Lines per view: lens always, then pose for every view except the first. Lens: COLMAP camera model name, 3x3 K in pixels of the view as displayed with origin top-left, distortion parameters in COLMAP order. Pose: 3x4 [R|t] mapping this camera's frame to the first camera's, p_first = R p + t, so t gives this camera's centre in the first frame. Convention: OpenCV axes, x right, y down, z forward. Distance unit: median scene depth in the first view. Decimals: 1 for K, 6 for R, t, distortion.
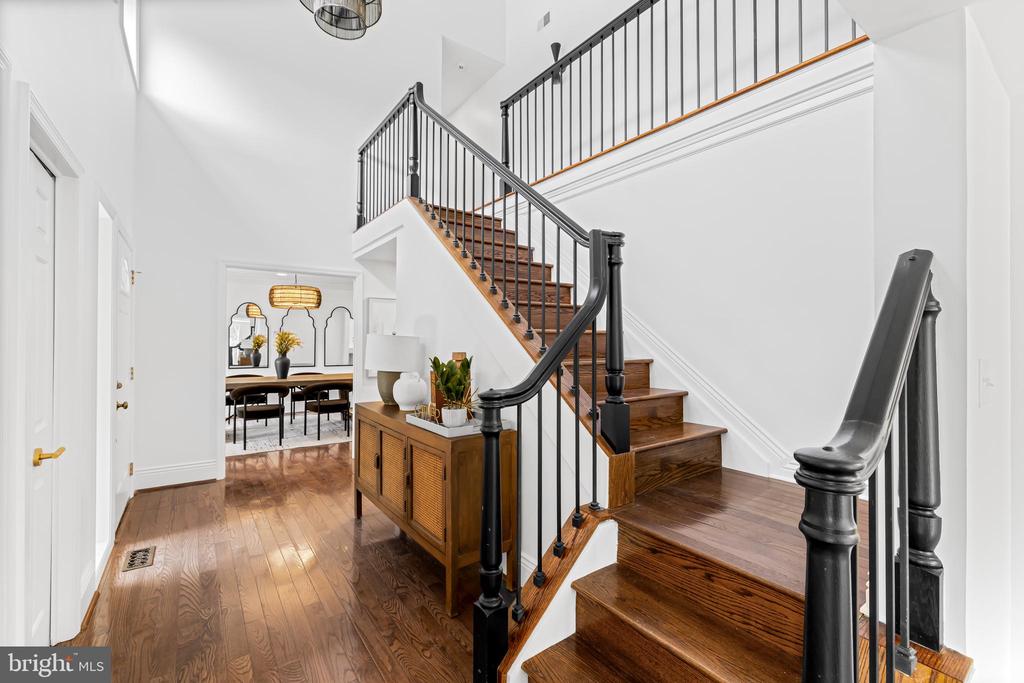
lens RADIAL K [[445.3, 0, 516.2], [0, 445.3, 342.4], [0, 0, 1]] dist [-0.000119, -0.000055]
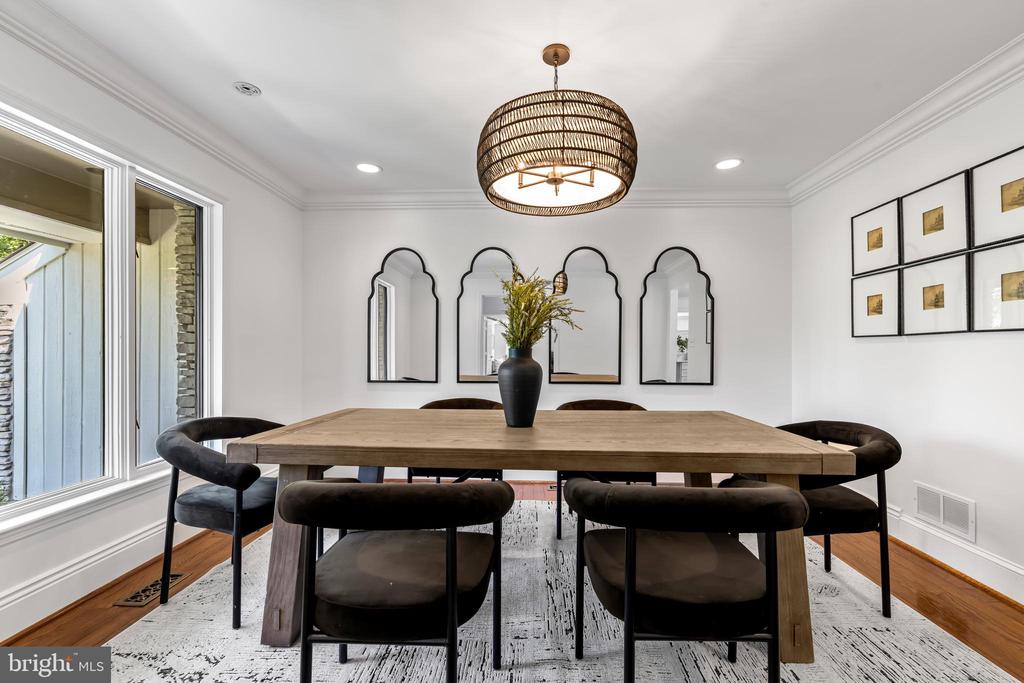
lens RADIAL K [[445.3, 0, 514.7], [0, 445.3, 348.9], [0, 0, 1]] dist [-0.000119, -0.000055]
pose [[0.780548, -0.003691, -0.625084, -0.600556], [-0.001329, 0.999971, -0.007565, 0.053102], [0.625094, 0.006735, 0.780521, 1.367875]]
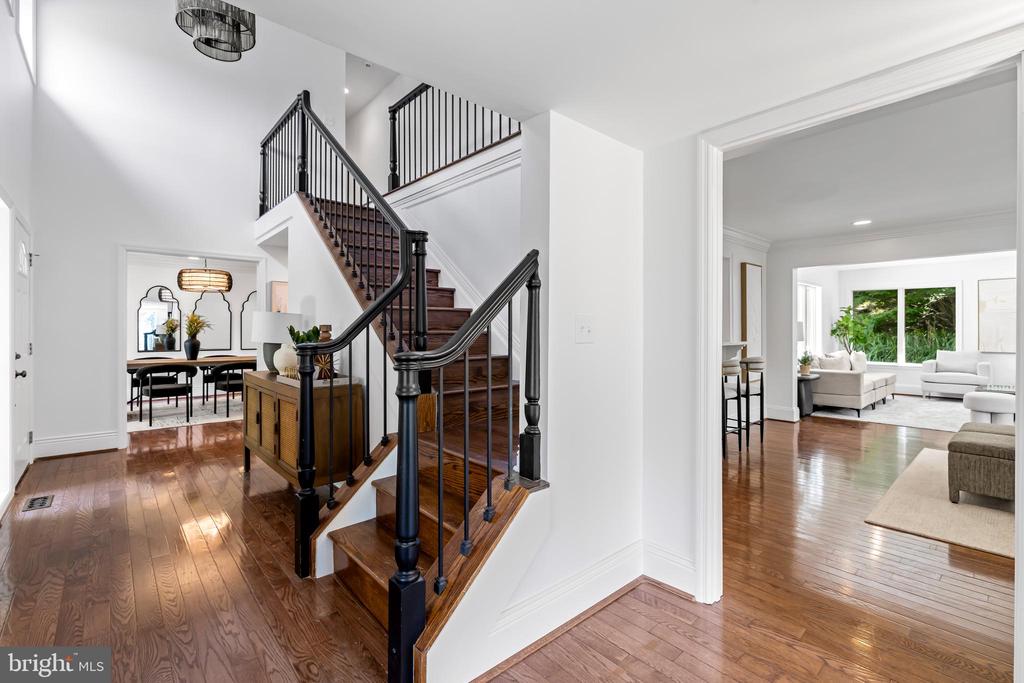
lens RADIAL K [[456.0, 0, 506.2], [0, 456.0, 333.1], [0, 0, 1]] dist [0.002668, -0.000582]
pose [[0.995795, -0.002485, 0.091579, 0.178699], [0.001999, 0.999983, 0.005390, 0.027714], [-0.091591, -0.005184, 0.995783, -0.202858]]
